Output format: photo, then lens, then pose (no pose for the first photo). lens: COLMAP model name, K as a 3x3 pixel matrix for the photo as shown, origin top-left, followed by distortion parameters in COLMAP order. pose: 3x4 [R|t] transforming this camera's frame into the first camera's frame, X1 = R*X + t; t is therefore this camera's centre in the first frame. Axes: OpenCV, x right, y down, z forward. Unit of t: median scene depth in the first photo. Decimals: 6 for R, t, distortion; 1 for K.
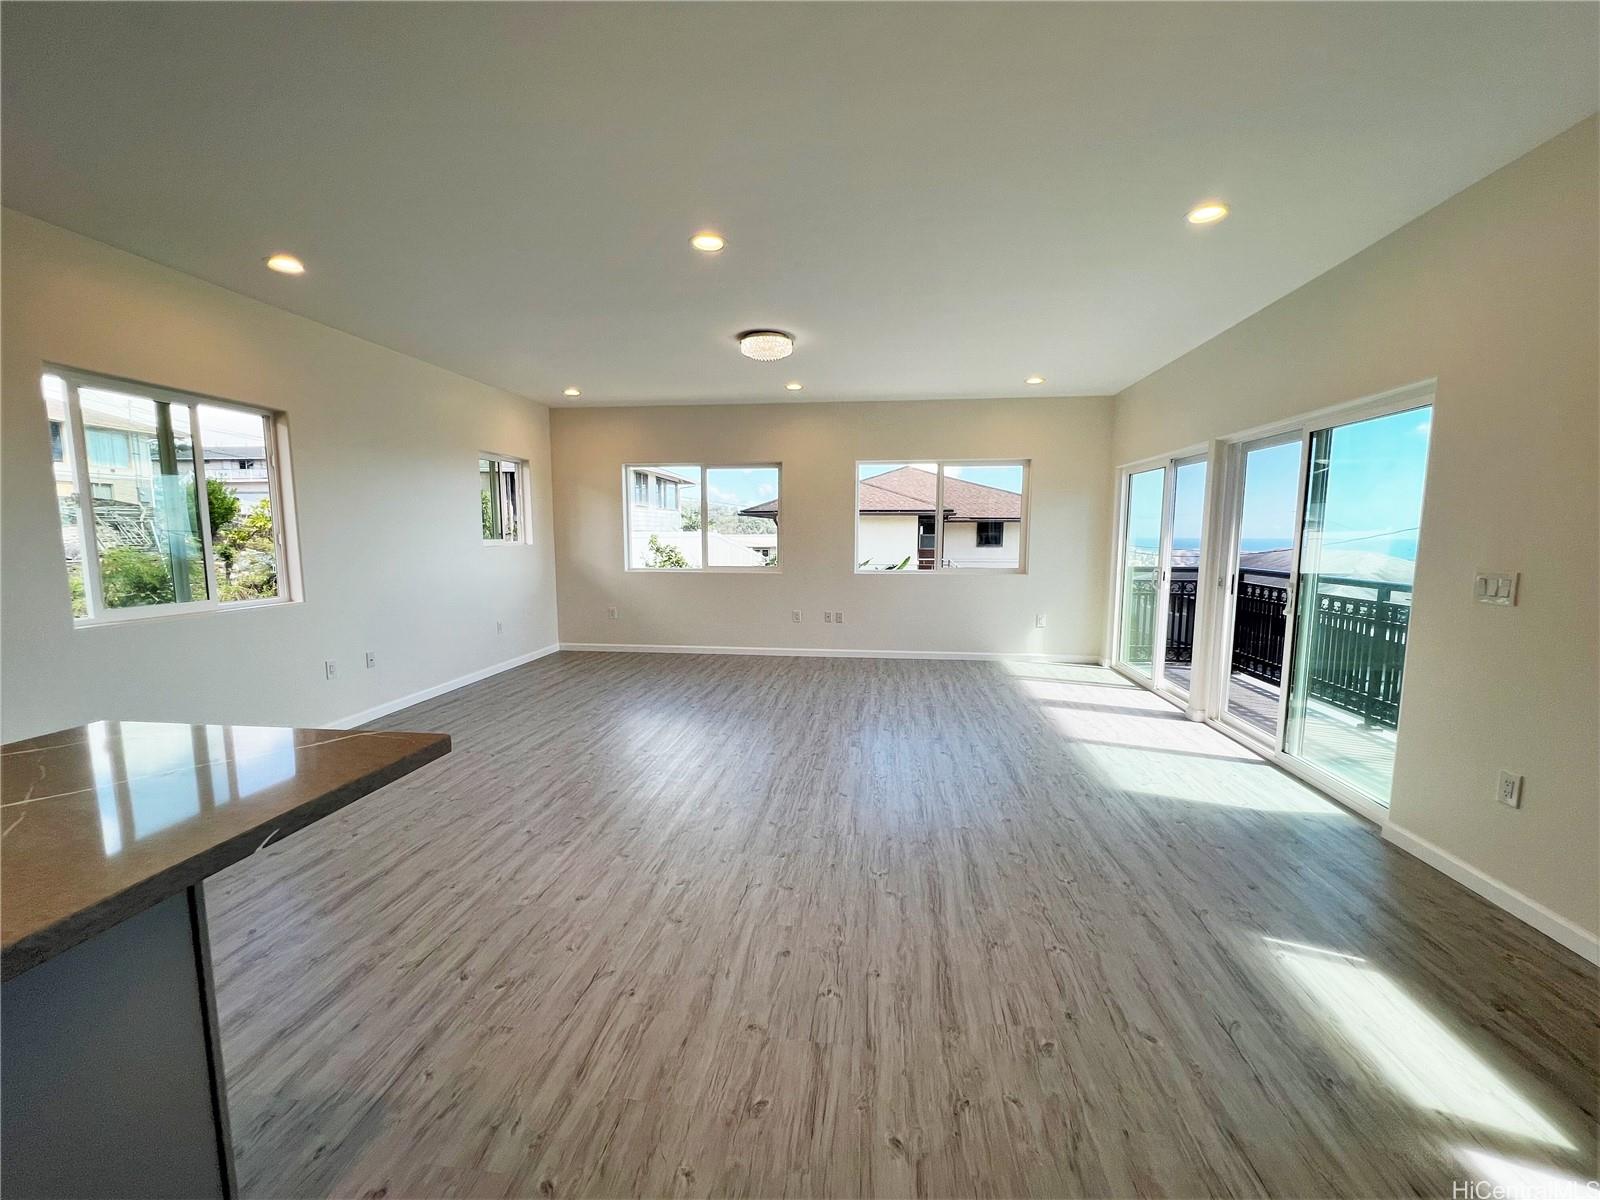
lens RADIAL K [[633.3, 0, 801.6], [0, 633.3, 604.1], [0, 0, 1]] dist [-0.005685, 0.000656]
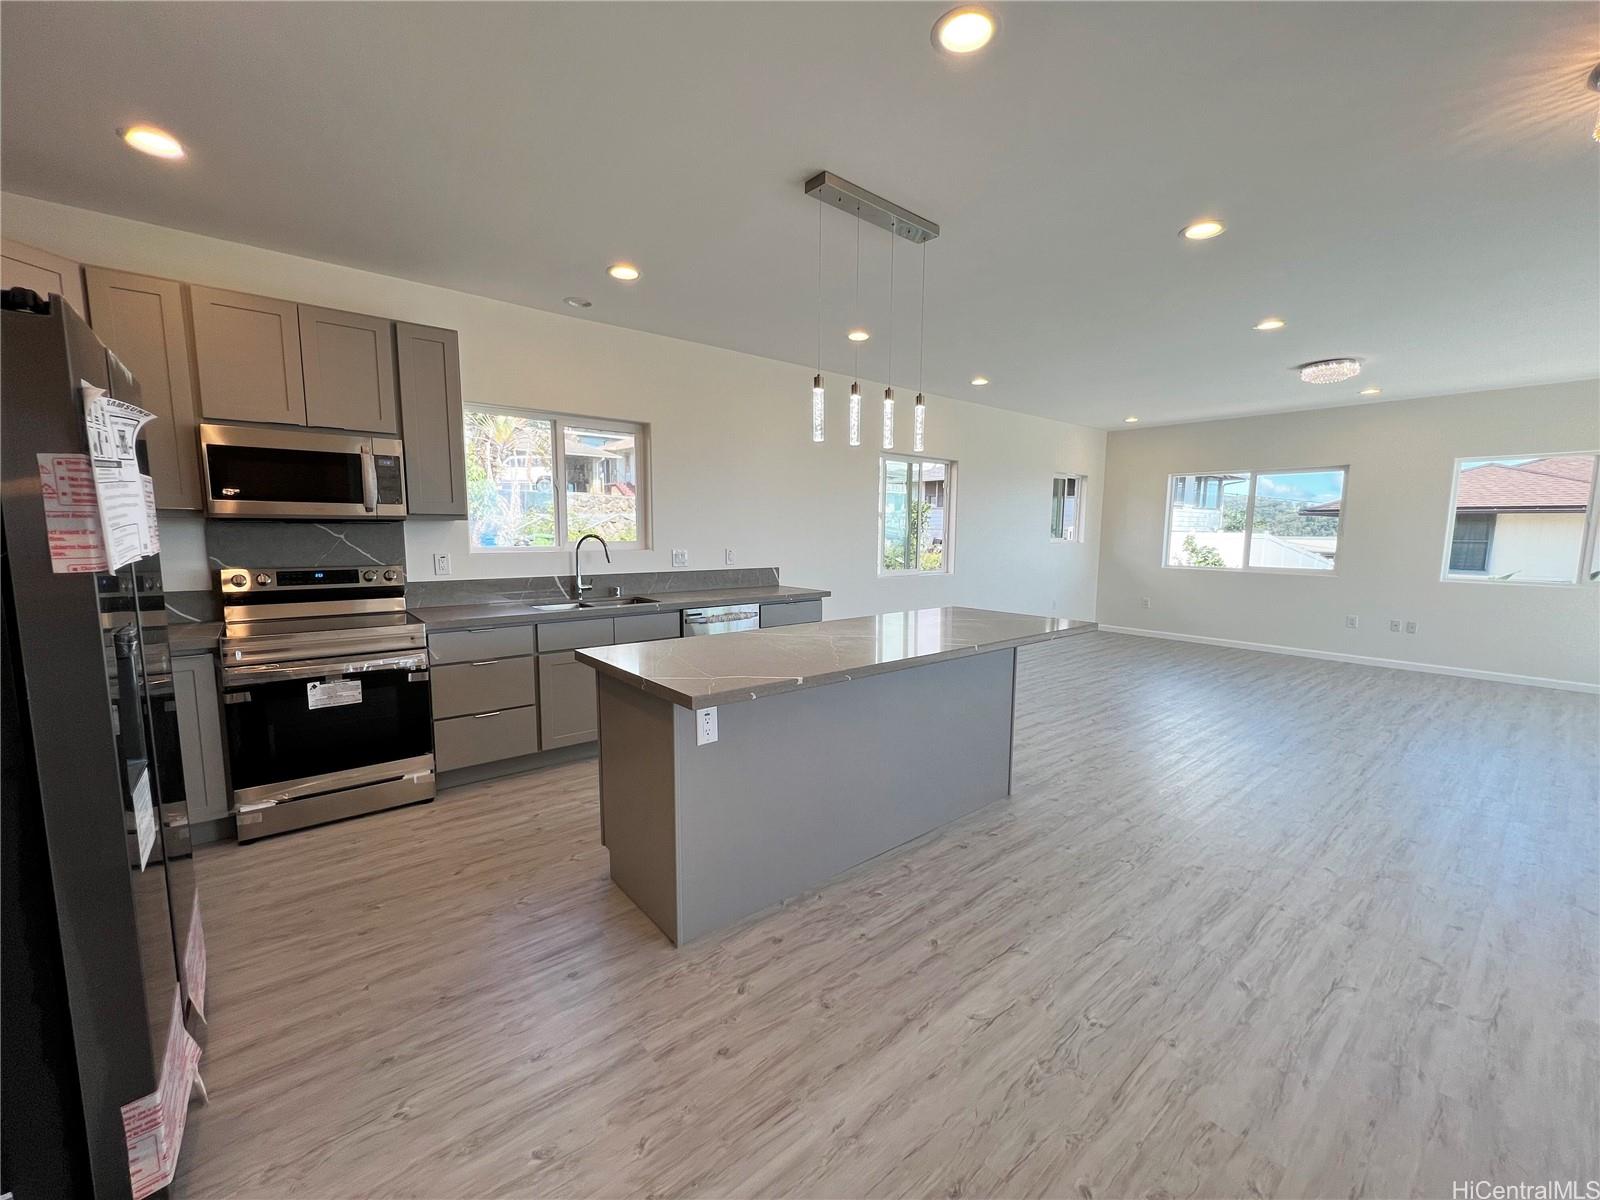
lens RADIAL K [[633.3, 0, 801.6], [0, 633.3, 604.1], [0, 0, 1]] dist [-0.005685, 0.000656]
pose [[0.718481, 0.087009, -0.690083, 0.056754], [-0.085957, 0.995647, 0.036042, 0.033702], [0.690215, 0.033422, 0.722832, -0.322705]]
